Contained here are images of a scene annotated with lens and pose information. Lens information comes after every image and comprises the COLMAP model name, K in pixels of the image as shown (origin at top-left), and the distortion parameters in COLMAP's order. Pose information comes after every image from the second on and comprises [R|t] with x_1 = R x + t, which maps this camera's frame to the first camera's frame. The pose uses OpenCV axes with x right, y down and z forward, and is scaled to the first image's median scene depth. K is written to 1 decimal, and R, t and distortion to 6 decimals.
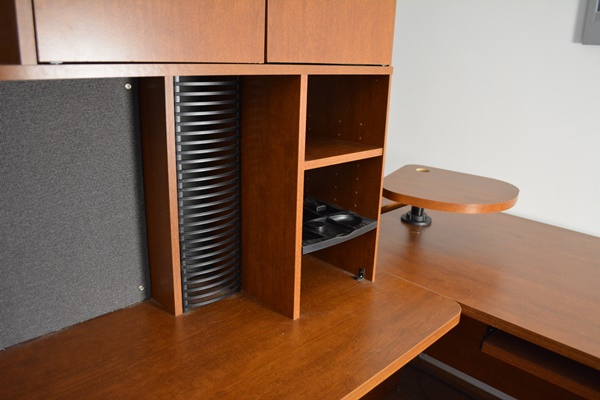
lens RADIAL K [[470.1, 0, 301.2], [0, 470.1, 199.6], [0, 0, 1]] dist [-0.086300, 0.012687]
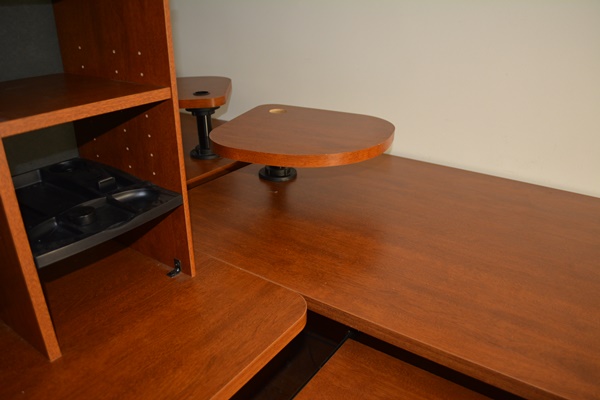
lens RADIAL K [[470.1, 0, 303.8], [0, 470.1, 198.6], [0, 0, 1]] dist [-0.086300, 0.012687]
pose [[0.981711, -0.103153, 0.160011, 0.258505], [0.082763, 0.988152, 0.129248, -0.025736], [-0.171448, -0.113642, 0.978617, 0.333653]]
